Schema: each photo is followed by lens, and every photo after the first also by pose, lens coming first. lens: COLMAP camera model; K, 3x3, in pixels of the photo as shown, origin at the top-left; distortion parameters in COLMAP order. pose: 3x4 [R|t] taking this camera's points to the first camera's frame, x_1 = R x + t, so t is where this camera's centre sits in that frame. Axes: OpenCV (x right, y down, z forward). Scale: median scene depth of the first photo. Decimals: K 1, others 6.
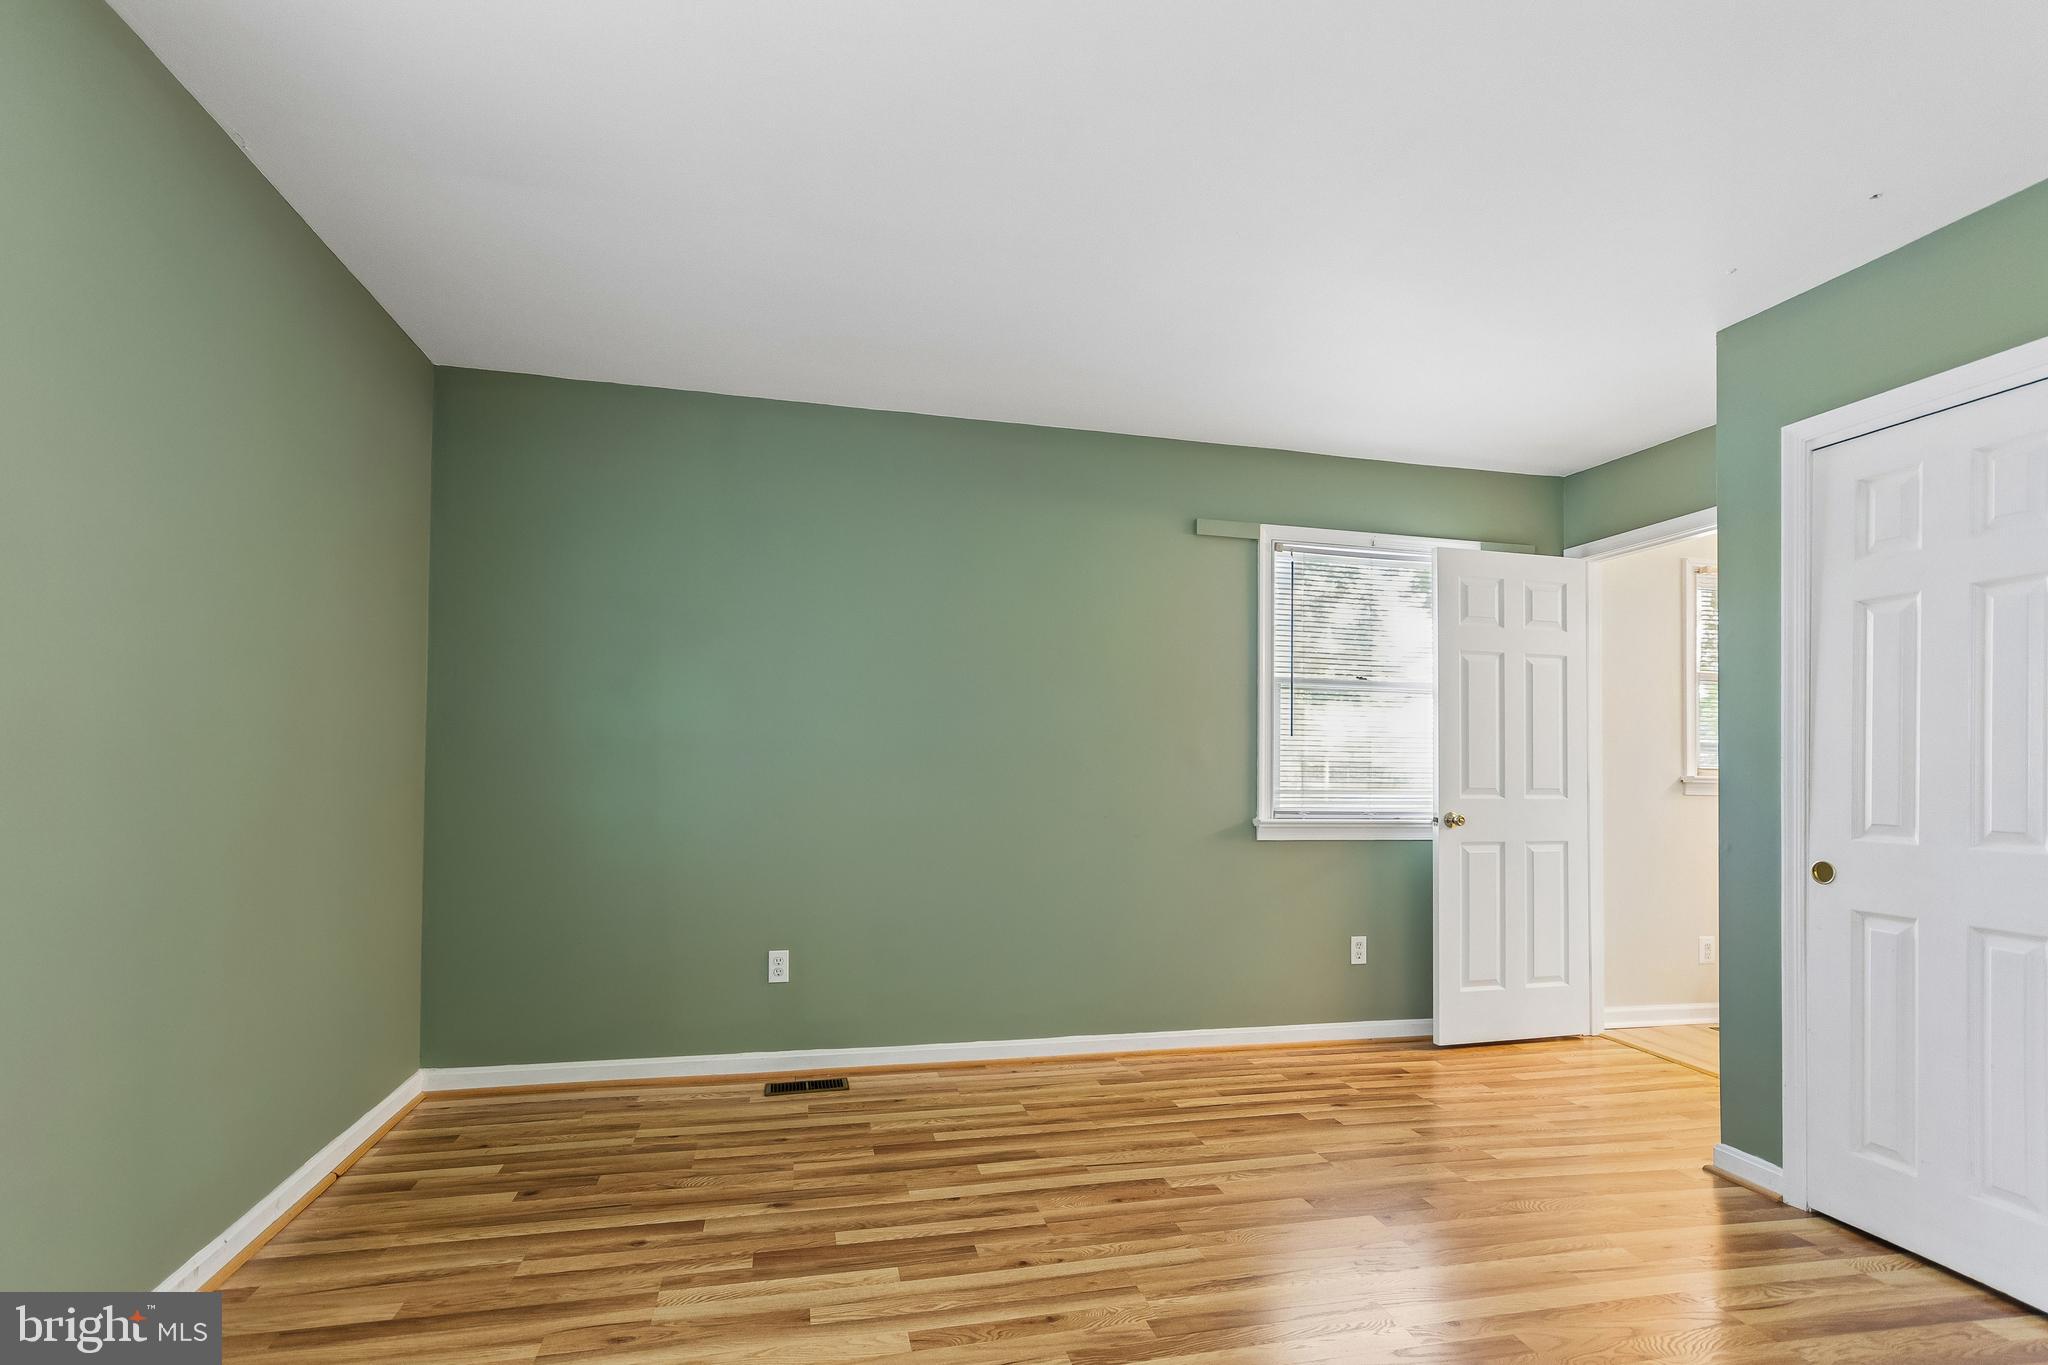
lens RADIAL K [[967.7, 0, 1004.6], [0, 967.7, 767.4], [0, 0, 1]] dist [0.000353, 0.001820]
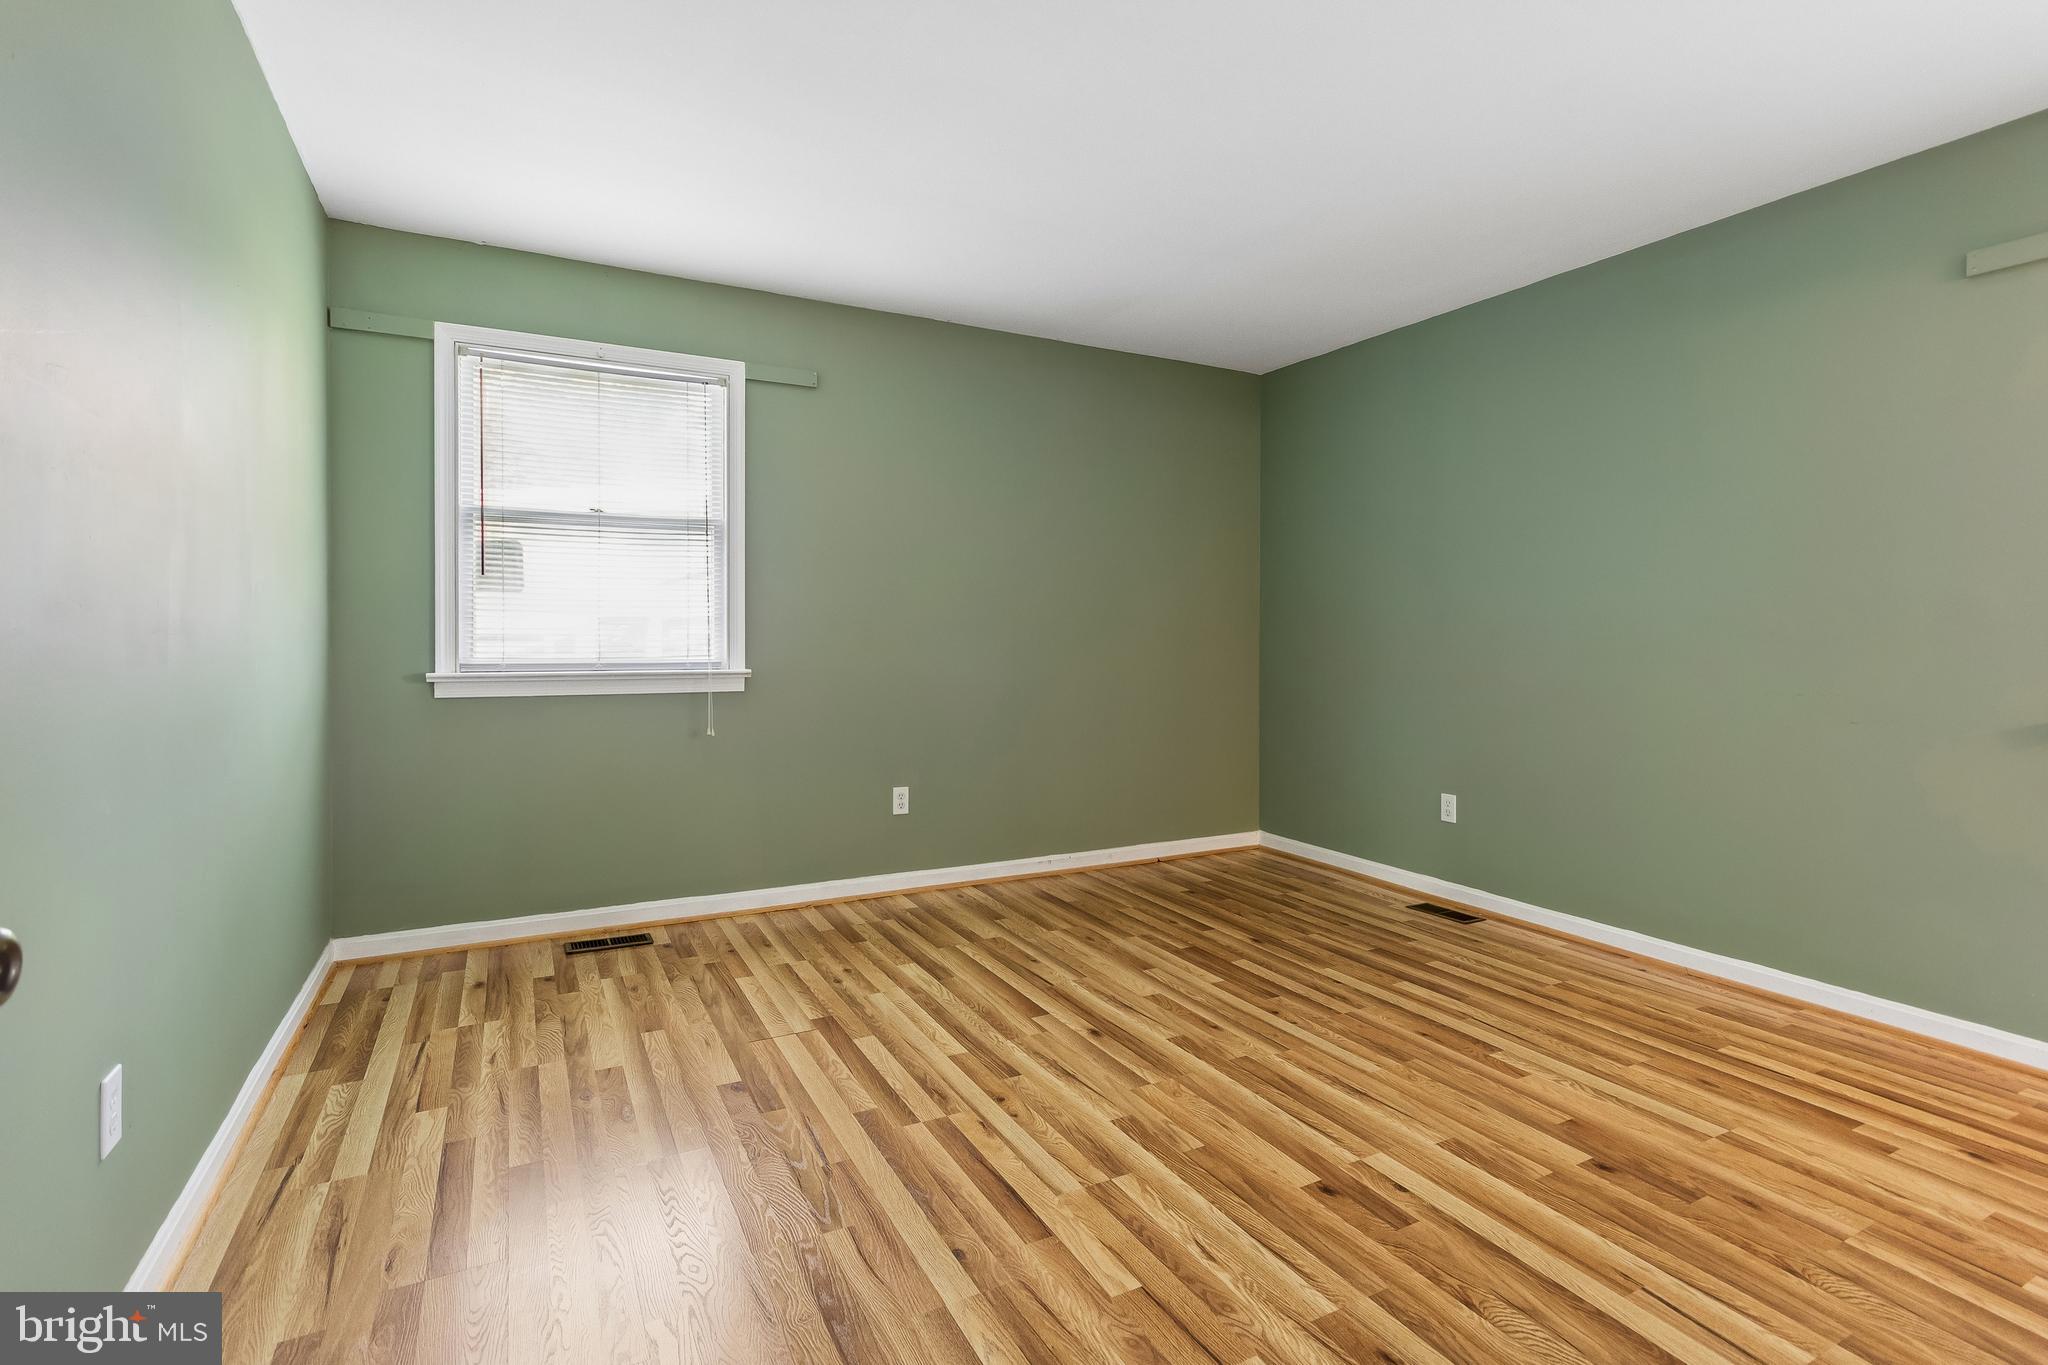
lens RADIAL K [[967.7, 0, 1018.2], [0, 967.7, 669.9], [0, 0, 1]] dist [0.000353, 0.001820]
pose [[0.250676, 0.023957, -0.967775, 0.893933], [-0.001298, 0.999701, 0.024411, 0.016973], [0.968070, -0.004864, 0.250632, 0.261109]]
